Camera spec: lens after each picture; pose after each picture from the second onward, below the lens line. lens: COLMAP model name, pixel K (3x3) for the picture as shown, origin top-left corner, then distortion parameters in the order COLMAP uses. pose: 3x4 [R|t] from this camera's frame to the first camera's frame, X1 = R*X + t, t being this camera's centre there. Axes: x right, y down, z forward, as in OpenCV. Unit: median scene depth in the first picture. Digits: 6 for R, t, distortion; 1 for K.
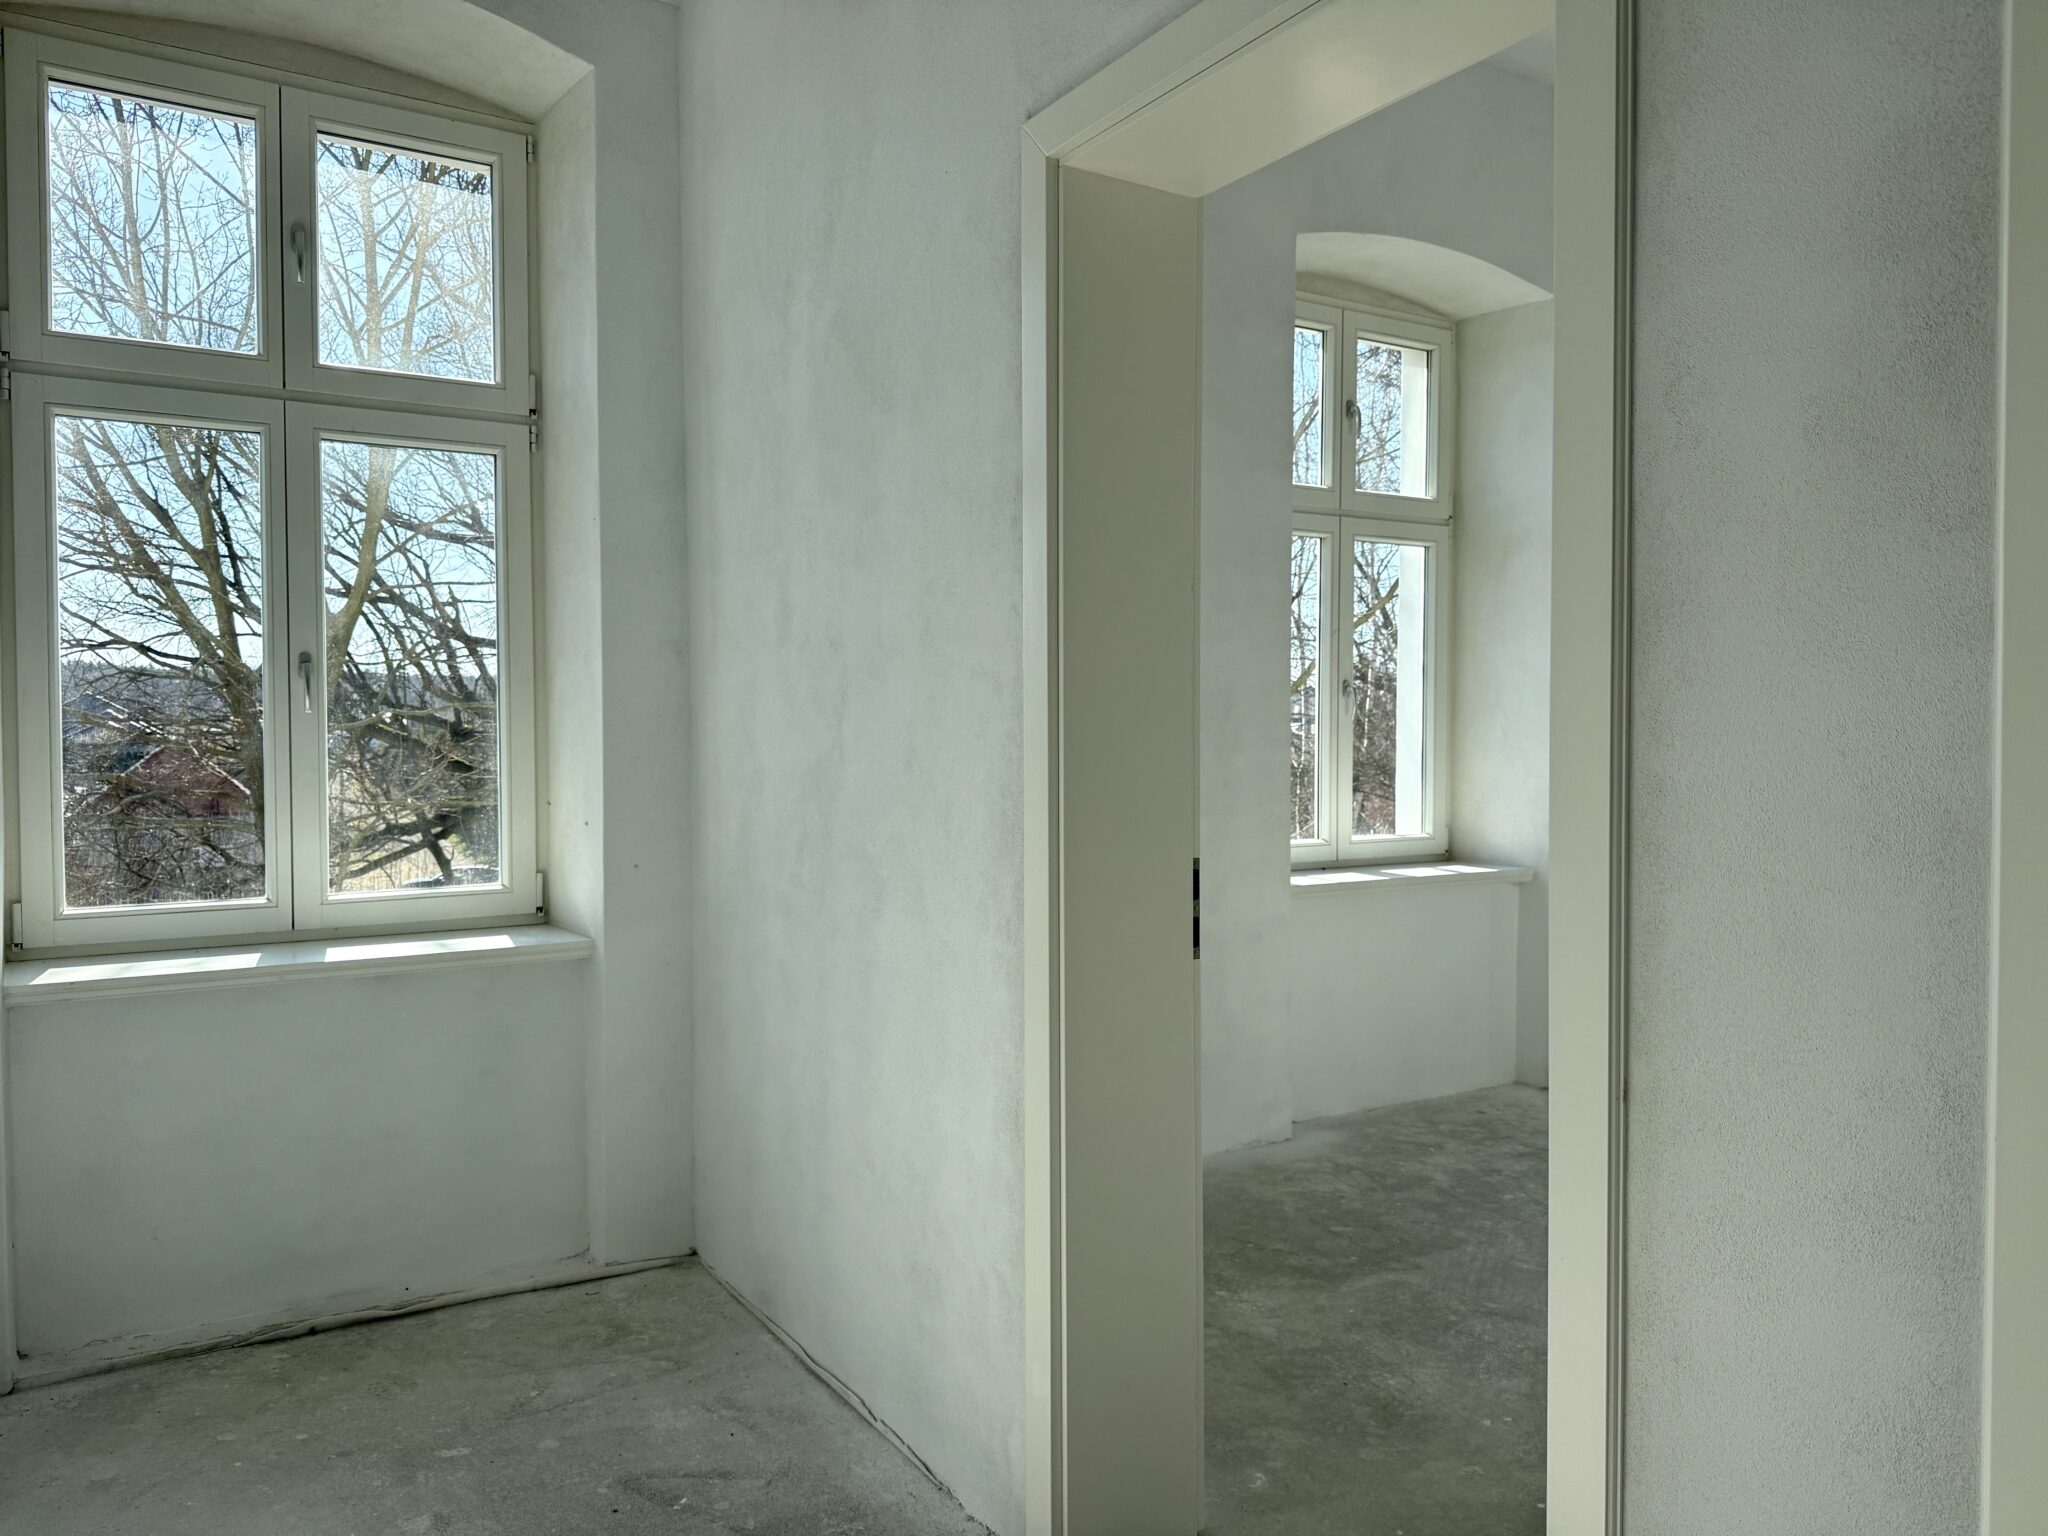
lens RADIAL K [[1446.2, 0, 1026.7], [0, 1446.2, 772.5], [0, 0, 1]] dist [0.009727, -0.018064]
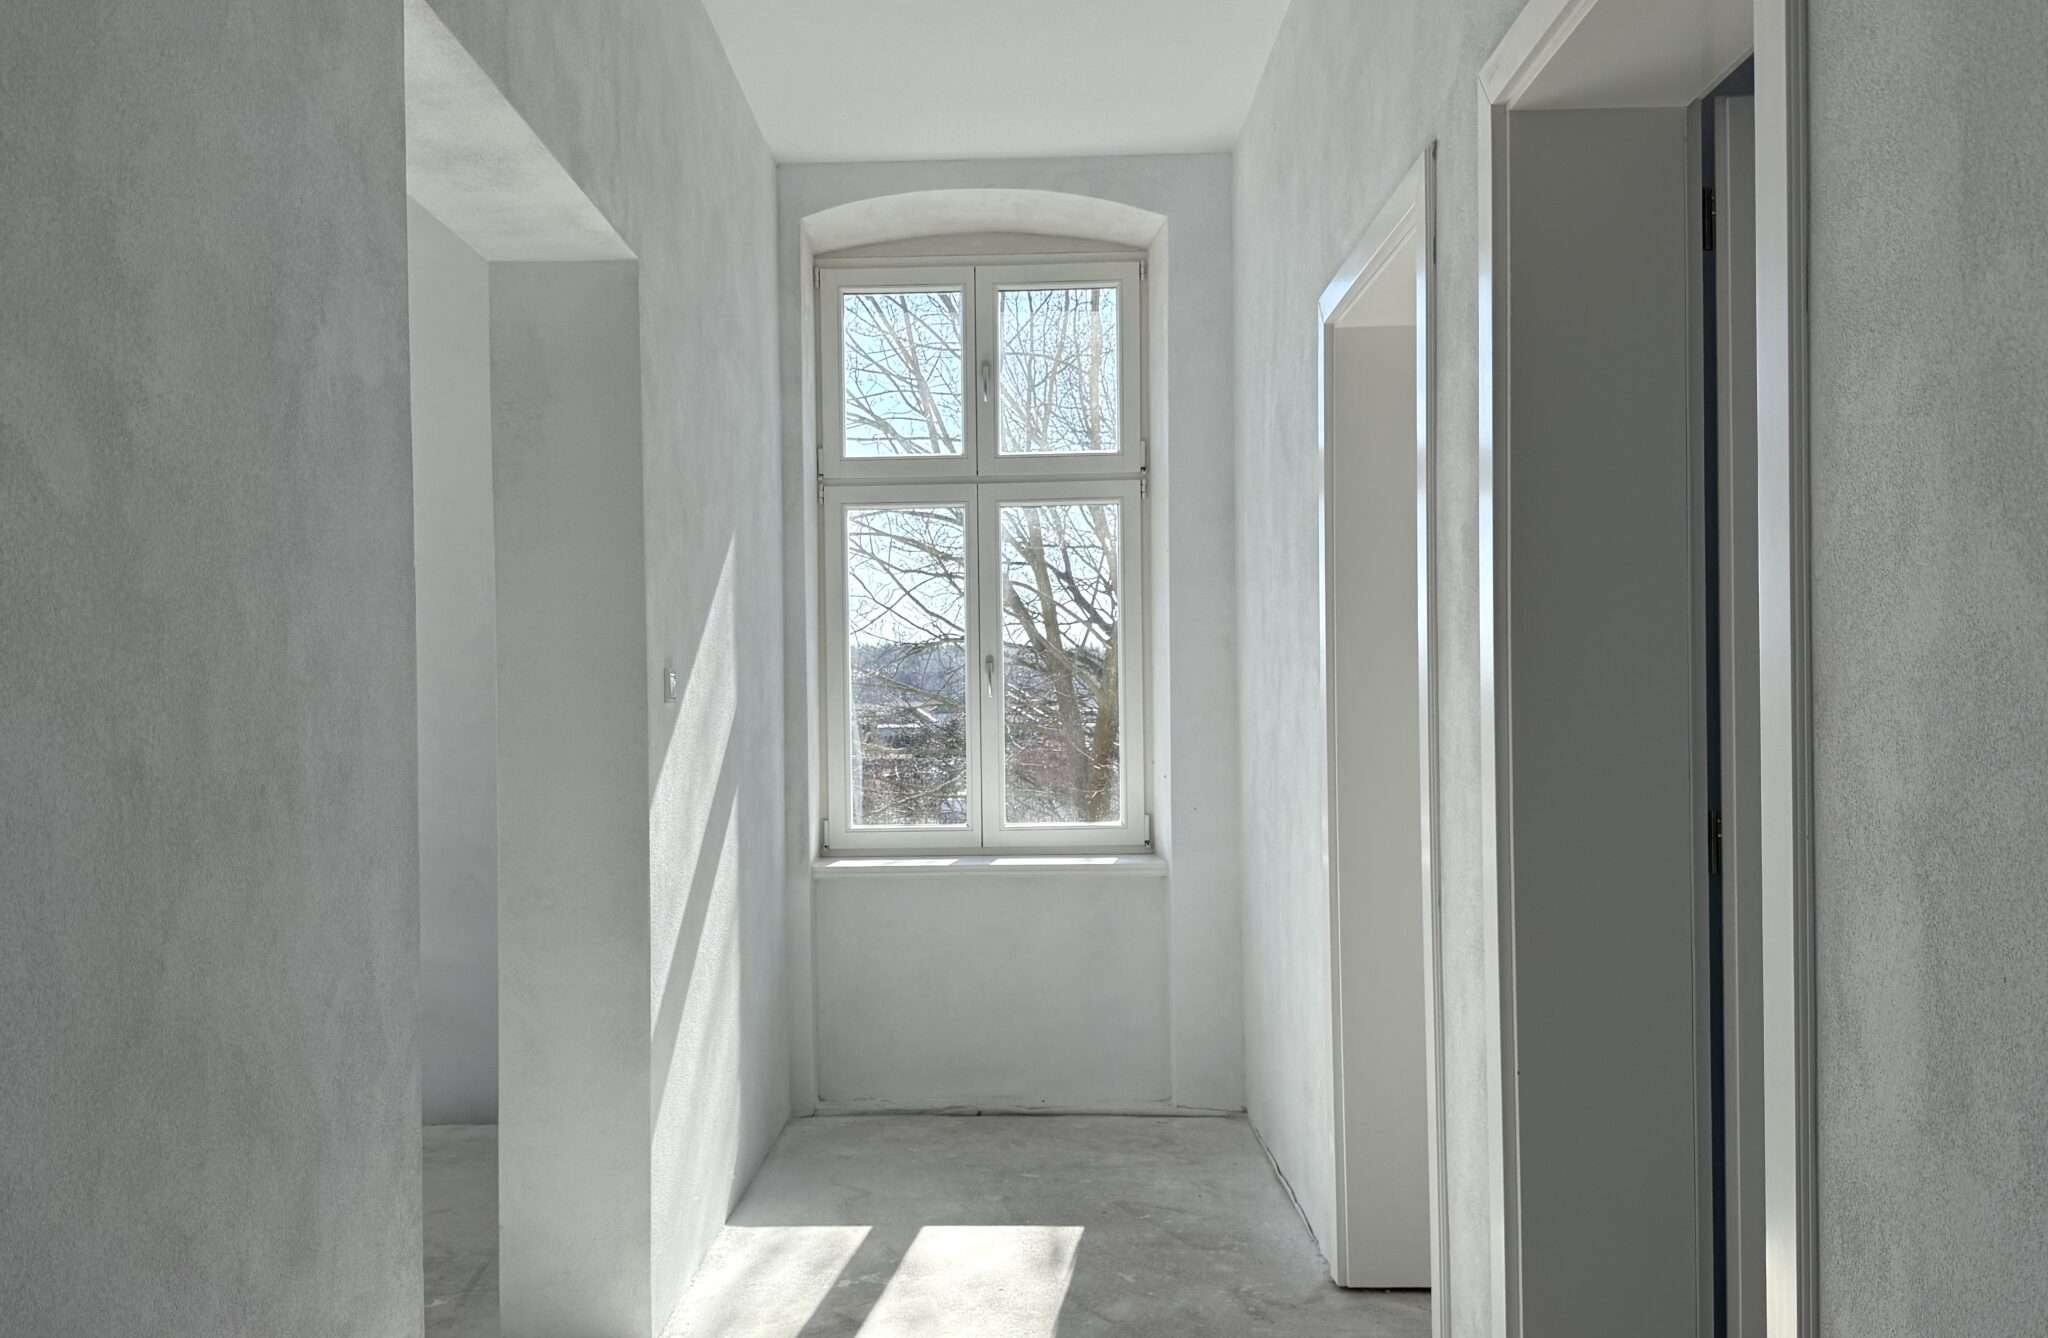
lens RADIAL K [[1669.8, 0, 941.4], [0, 1669.8, 742.0], [0, 0, 1]] dist [0.098496, -0.000173]
pose [[0.824222, 0.000589, -0.566267, 0.379057], [-0.004736, 0.999972, -0.005854, 0.012495], [0.566247, 0.007507, 0.824201, -0.375023]]
